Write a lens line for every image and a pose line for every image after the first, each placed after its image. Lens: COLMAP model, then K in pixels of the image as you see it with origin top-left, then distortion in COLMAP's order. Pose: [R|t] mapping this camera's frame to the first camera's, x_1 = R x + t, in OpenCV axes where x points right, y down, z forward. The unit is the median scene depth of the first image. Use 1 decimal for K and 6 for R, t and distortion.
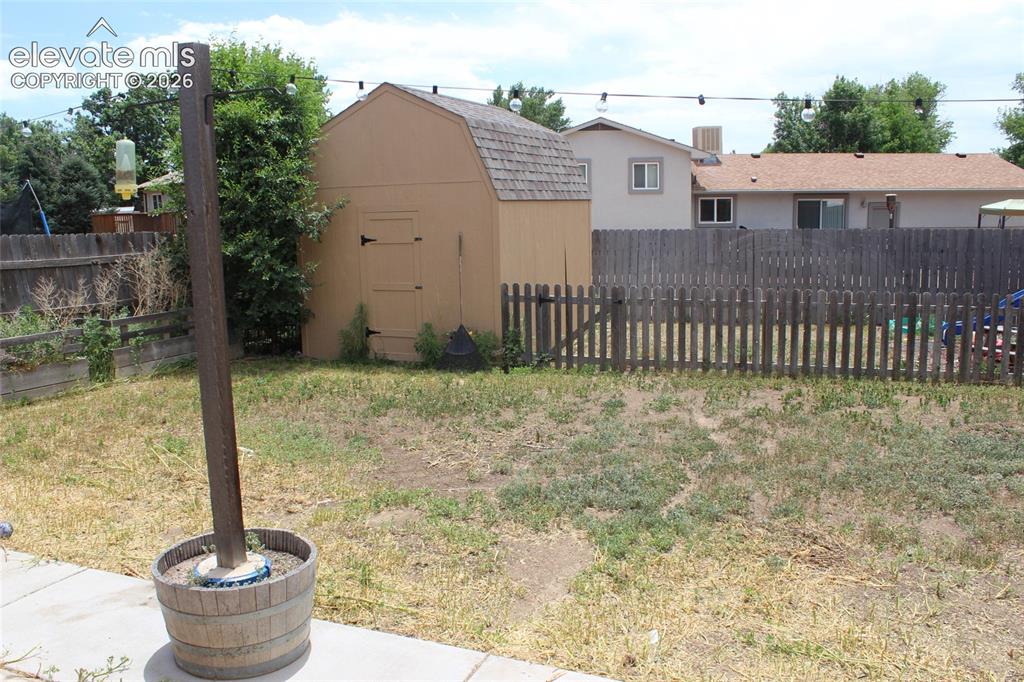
lens RADIAL K [[920.2, 0, 512.0], [0, 920.2, 341.0], [0, 0, 1]] dist [-0.002439, -0.003672]
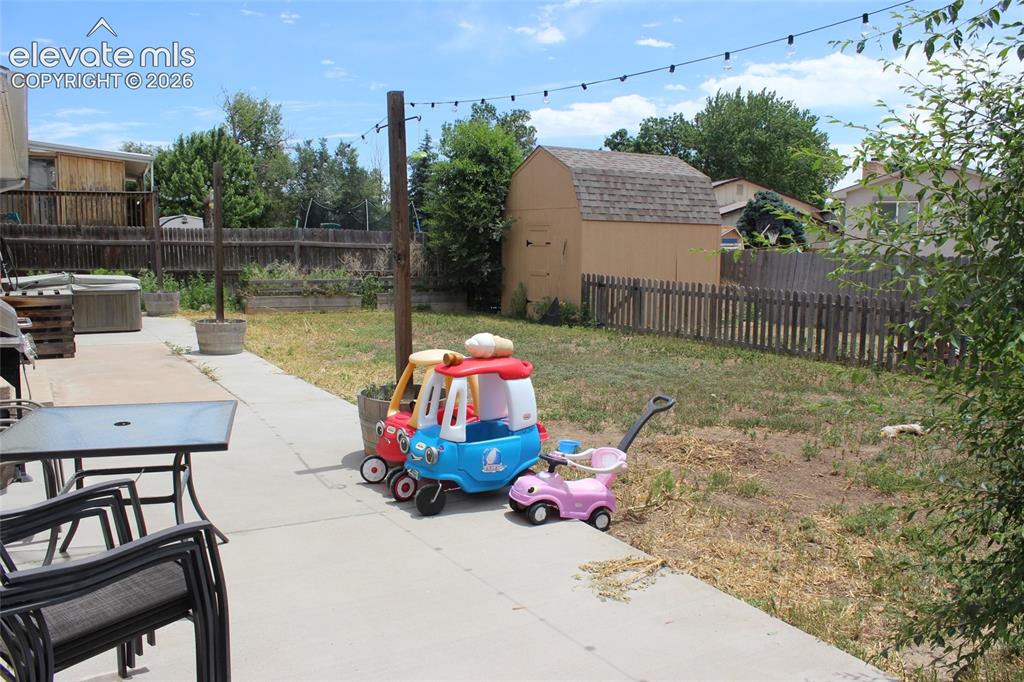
lens RADIAL K [[849.1, 0, 506.4], [0, 849.1, 337.4], [0, 0, 1]] dist [-0.079647, 0.004963]
pose [[0.845548, 0.106185, -0.523233, 0.649793], [-0.116798, 0.993073, 0.012787, 0.042796], [0.520967, 0.050300, 0.852093, -0.299243]]
